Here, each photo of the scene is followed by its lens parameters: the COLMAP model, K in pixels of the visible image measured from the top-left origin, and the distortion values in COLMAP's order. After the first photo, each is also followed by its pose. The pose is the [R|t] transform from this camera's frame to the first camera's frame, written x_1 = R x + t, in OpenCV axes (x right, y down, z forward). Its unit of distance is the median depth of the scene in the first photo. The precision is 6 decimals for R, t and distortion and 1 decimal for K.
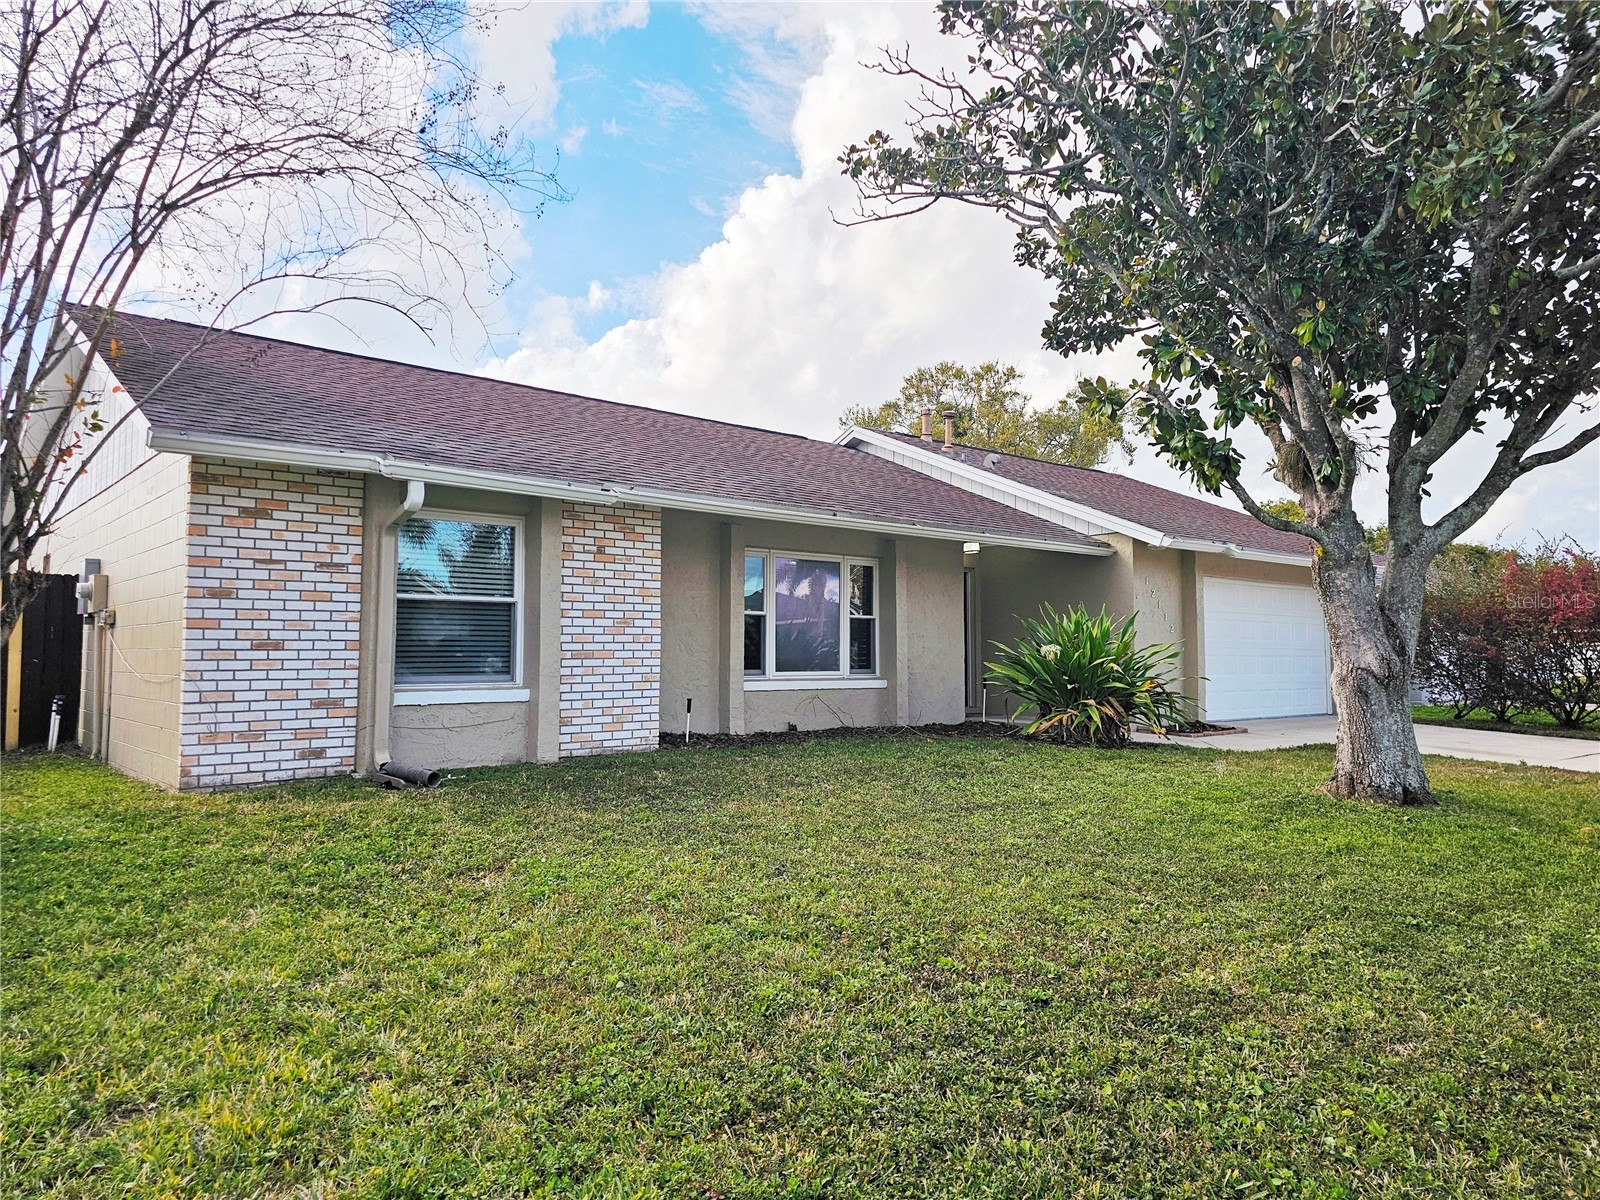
lens RADIAL K [[1071.4, 0, 793.6], [0, 1071.4, 577.0], [0, 0, 1]] dist [0.017160, -0.001148]
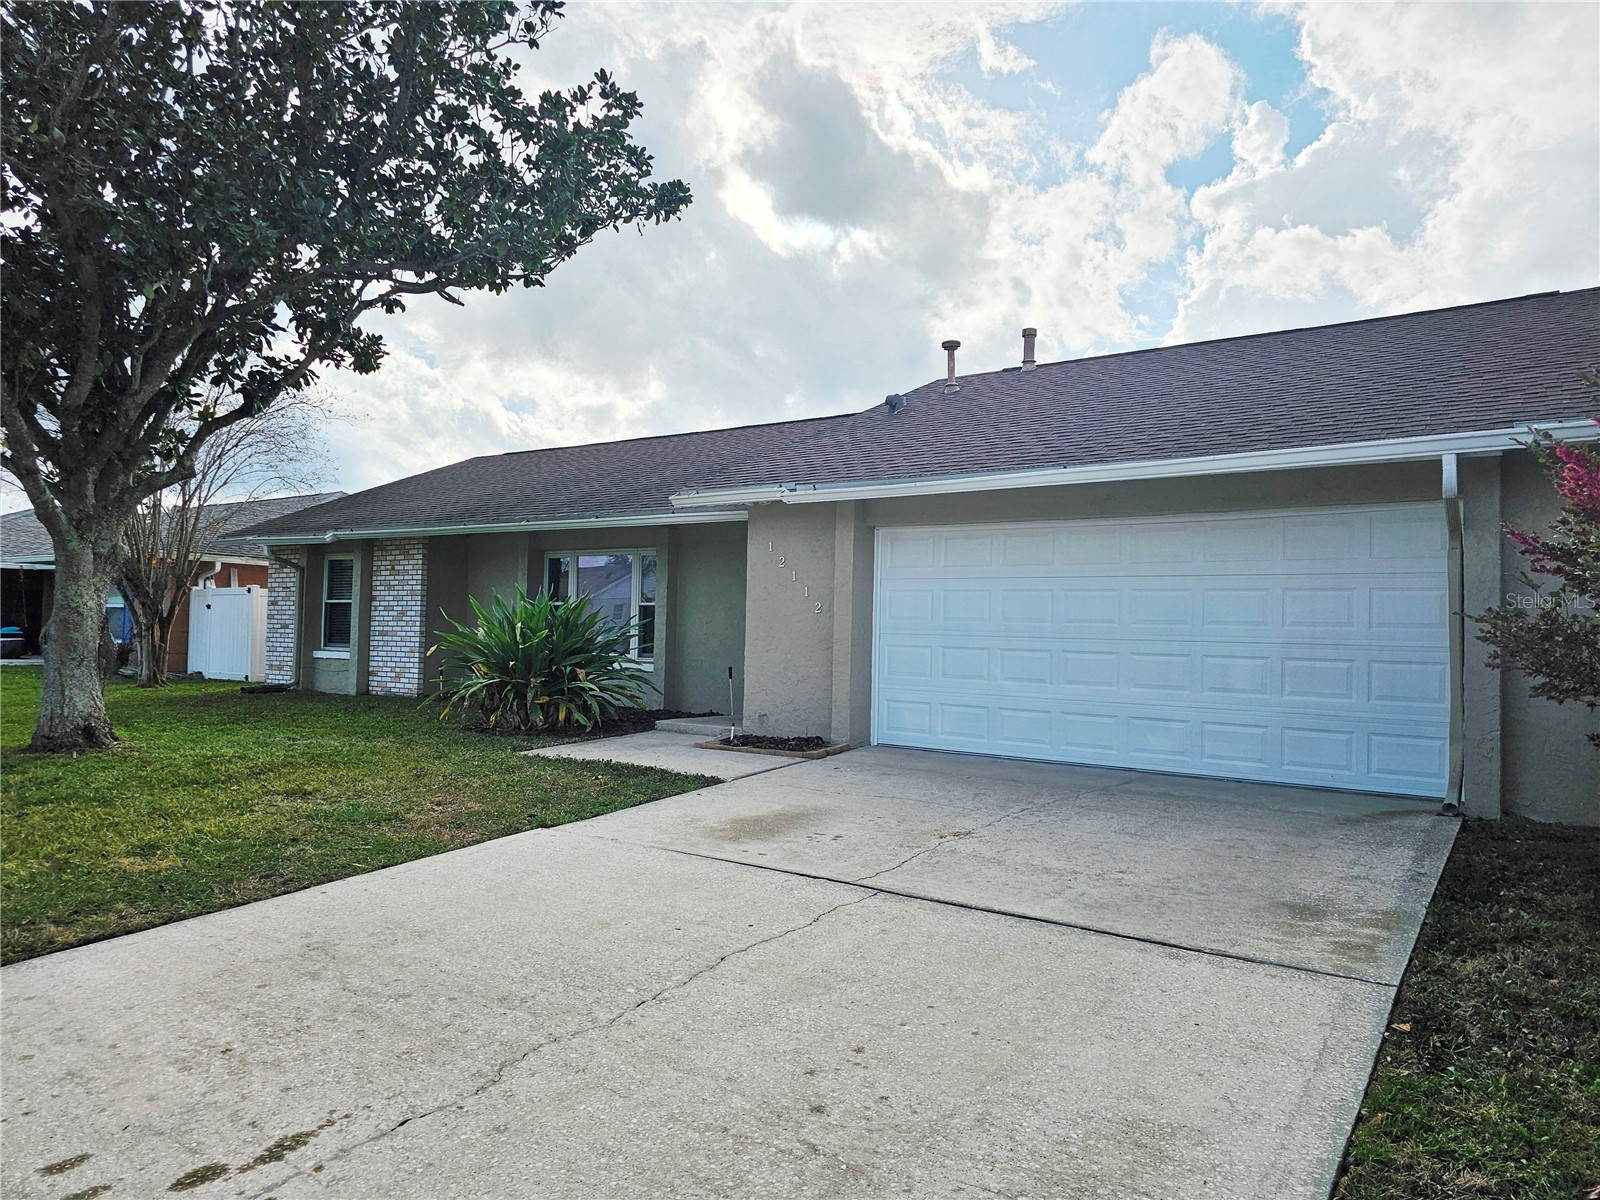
lens RADIAL K [[1071.4, 0, 793.6], [0, 1071.4, 577.0], [0, 0, 1]] dist [0.017160, -0.001148]
pose [[0.238320, -0.041682, -0.970292, 1.521131], [0.053901, 0.998106, -0.029638, 0.068323], [0.969690, -0.045237, 0.240115, 1.207424]]
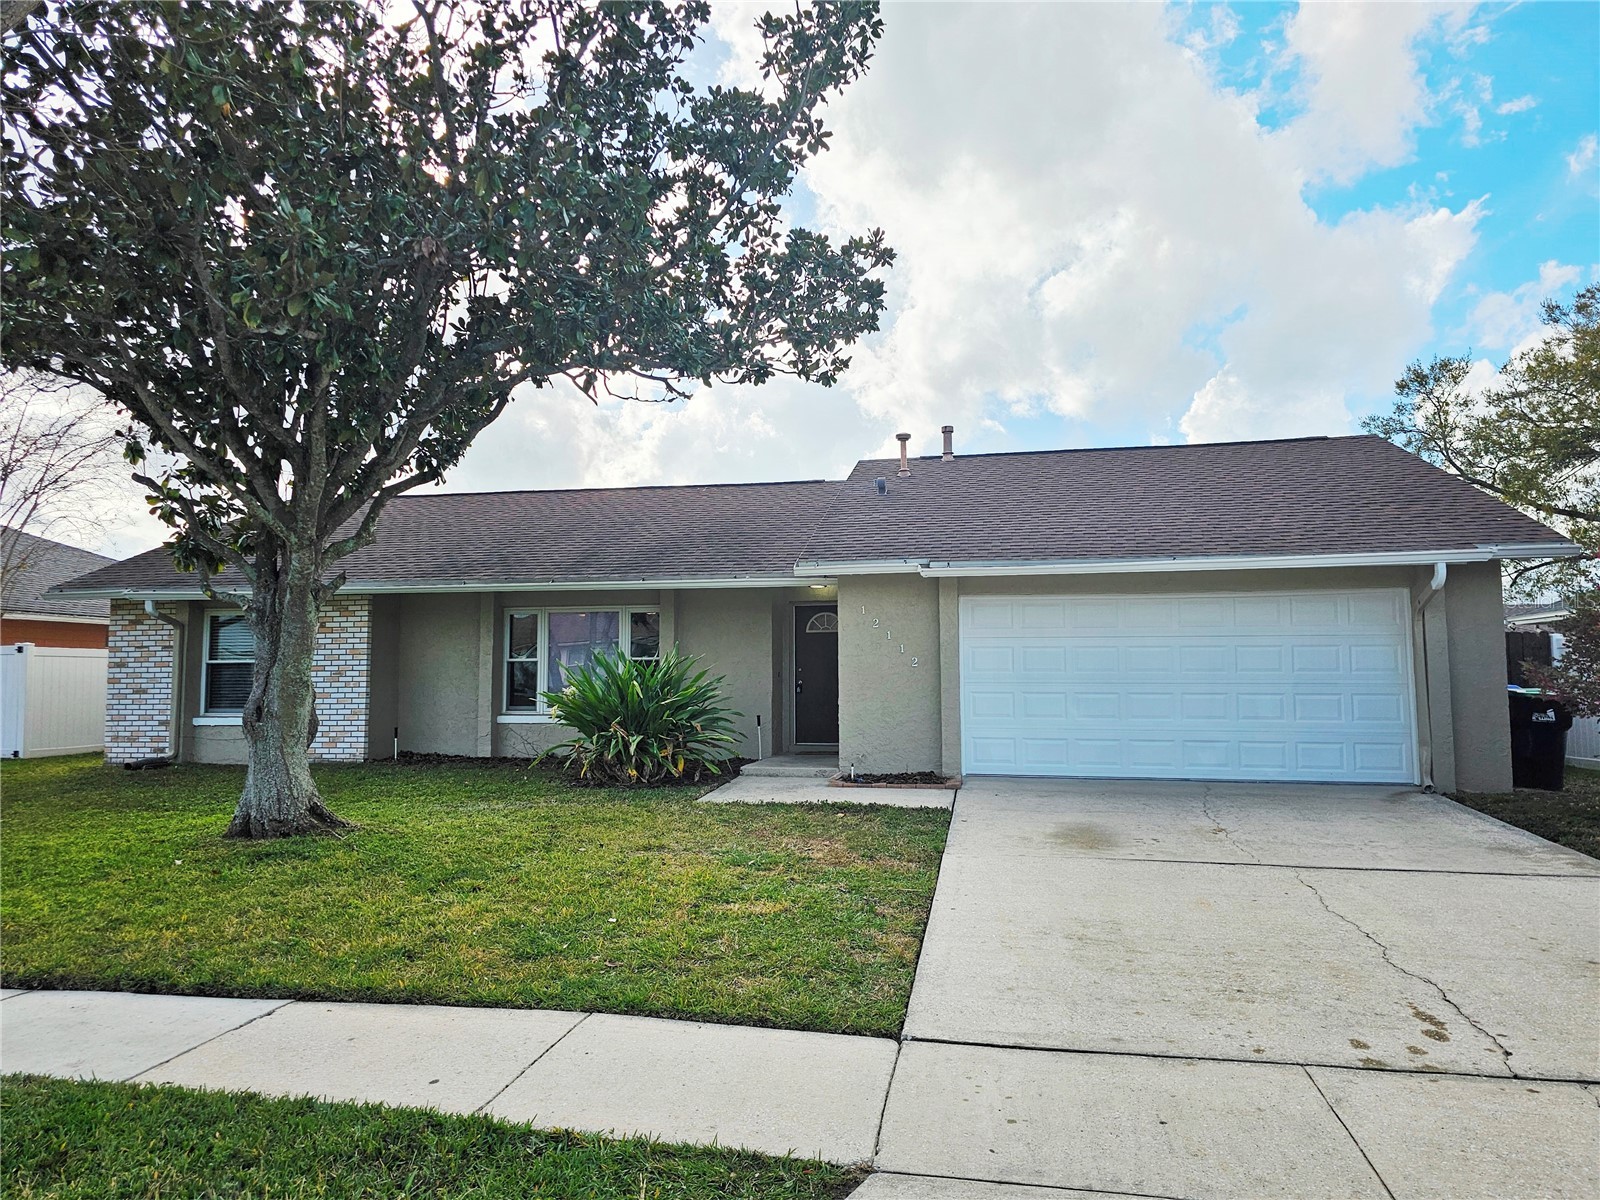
lens RADIAL K [[1071.4, 0, 793.6], [0, 1071.4, 577.0], [0, 0, 1]] dist [0.017160, -0.001148]
pose [[0.613366, -0.070766, -0.786622, 1.413678], [0.064039, 0.997155, -0.039772, 0.009535], [0.787198, -0.025980, 0.616152, 0.604898]]
